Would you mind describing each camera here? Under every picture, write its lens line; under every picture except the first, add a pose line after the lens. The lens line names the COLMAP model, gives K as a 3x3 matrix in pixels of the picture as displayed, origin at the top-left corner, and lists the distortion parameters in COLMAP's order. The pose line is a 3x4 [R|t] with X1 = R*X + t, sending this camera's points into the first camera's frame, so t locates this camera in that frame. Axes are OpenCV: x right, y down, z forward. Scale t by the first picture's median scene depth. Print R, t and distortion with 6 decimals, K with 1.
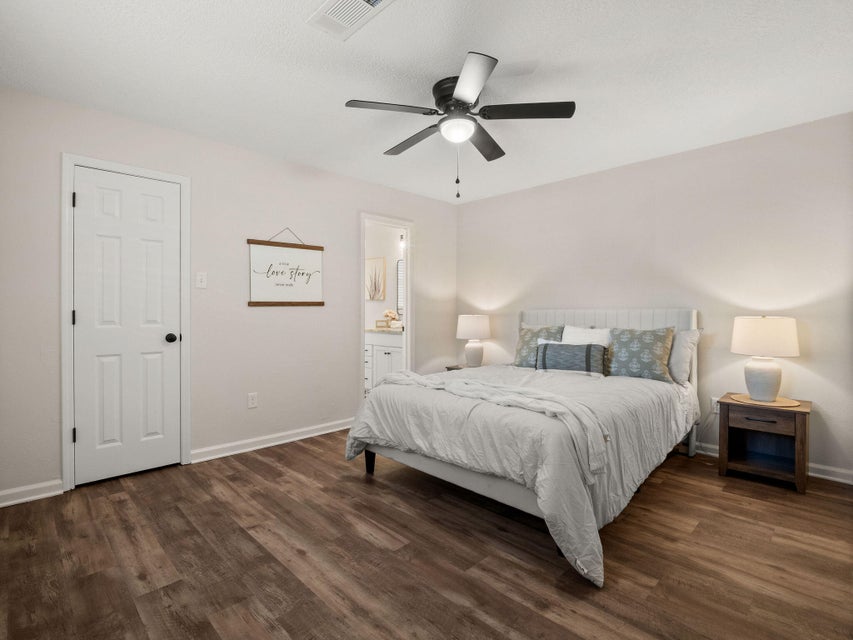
lens RADIAL K [[422.4, 0, 426.4], [0, 422.4, 312.0], [0, 0, 1]] dist [-0.013826, 0.004570]
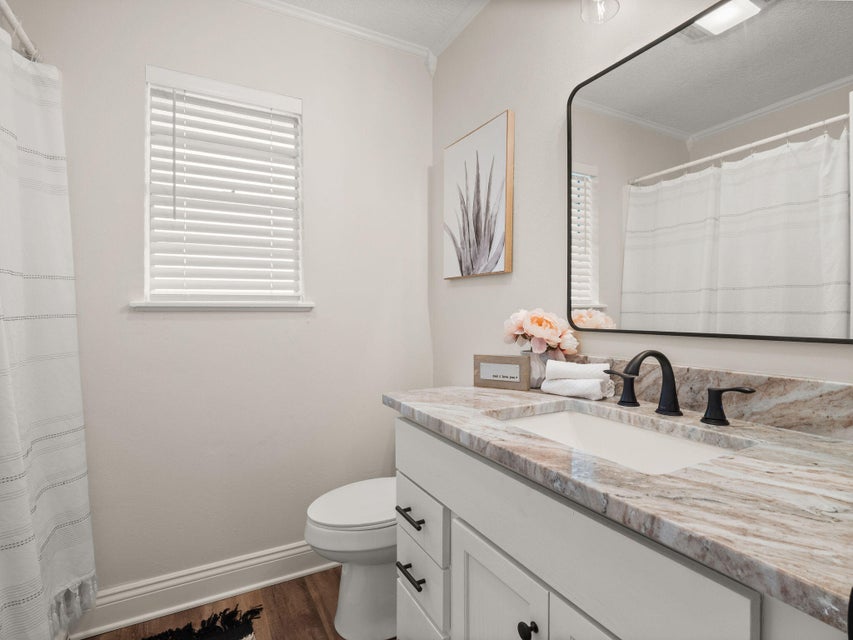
lens RADIAL K [[422.4, 0, 425.2], [0, 422.4, 317.4], [0, 0, 1]] dist [-0.013826, 0.004570]
pose [[0.959371, 0.000184, -0.282148, -0.079316], [-0.000451, 1.000000, -0.000880, -0.000788], [0.282148, 0.000971, 0.959370, 0.760054]]
